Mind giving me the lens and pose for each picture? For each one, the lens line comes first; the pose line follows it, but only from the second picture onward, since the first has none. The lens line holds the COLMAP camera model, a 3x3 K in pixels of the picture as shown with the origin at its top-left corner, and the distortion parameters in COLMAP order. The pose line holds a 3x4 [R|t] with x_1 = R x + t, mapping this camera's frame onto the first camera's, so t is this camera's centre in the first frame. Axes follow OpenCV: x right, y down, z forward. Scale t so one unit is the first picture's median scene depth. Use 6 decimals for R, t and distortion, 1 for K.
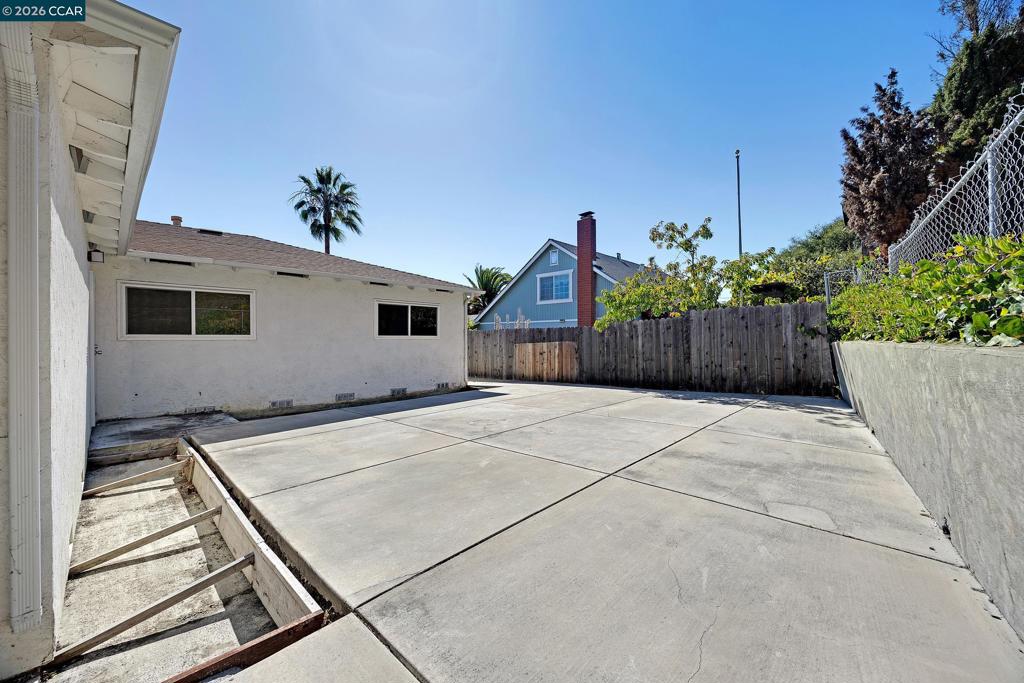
lens RADIAL K [[390.6, 0, 513.9], [0, 390.6, 338.5], [0, 0, 1]] dist [0.001400, -0.000043]
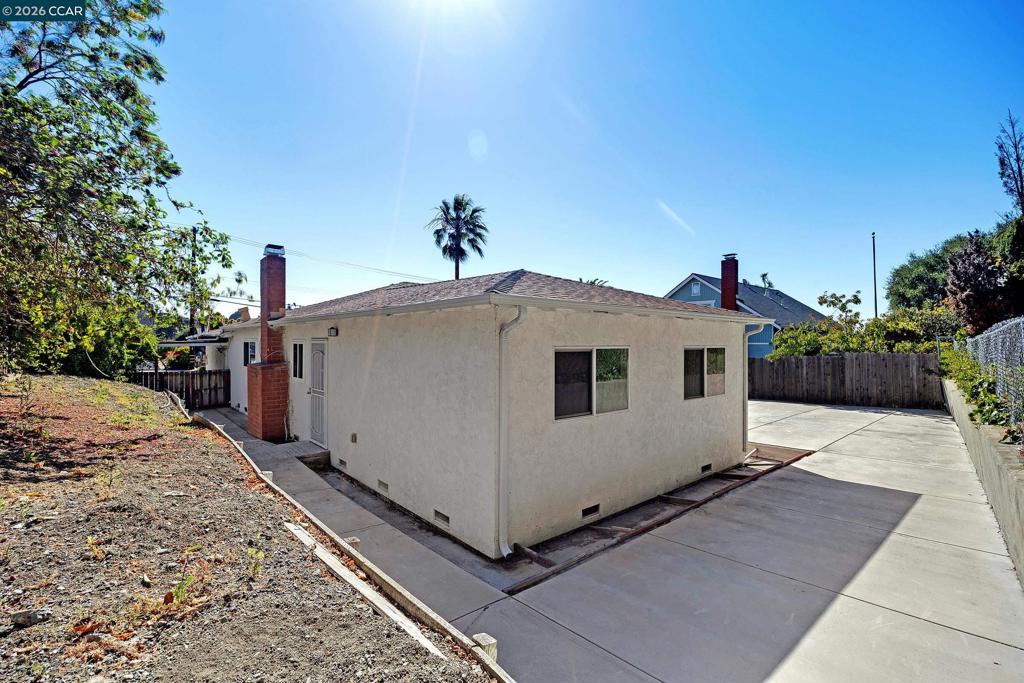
lens RADIAL K [[464.8, 0, 515.7], [0, 464.8, 343.0], [0, 0, 1]] dist [-0.016126, -0.000583]
pose [[0.996347, 0.010481, -0.084752, -0.633881], [-0.010224, 0.999942, 0.003460, -0.094988], [0.084784, -0.002581, 0.996396, -0.838938]]
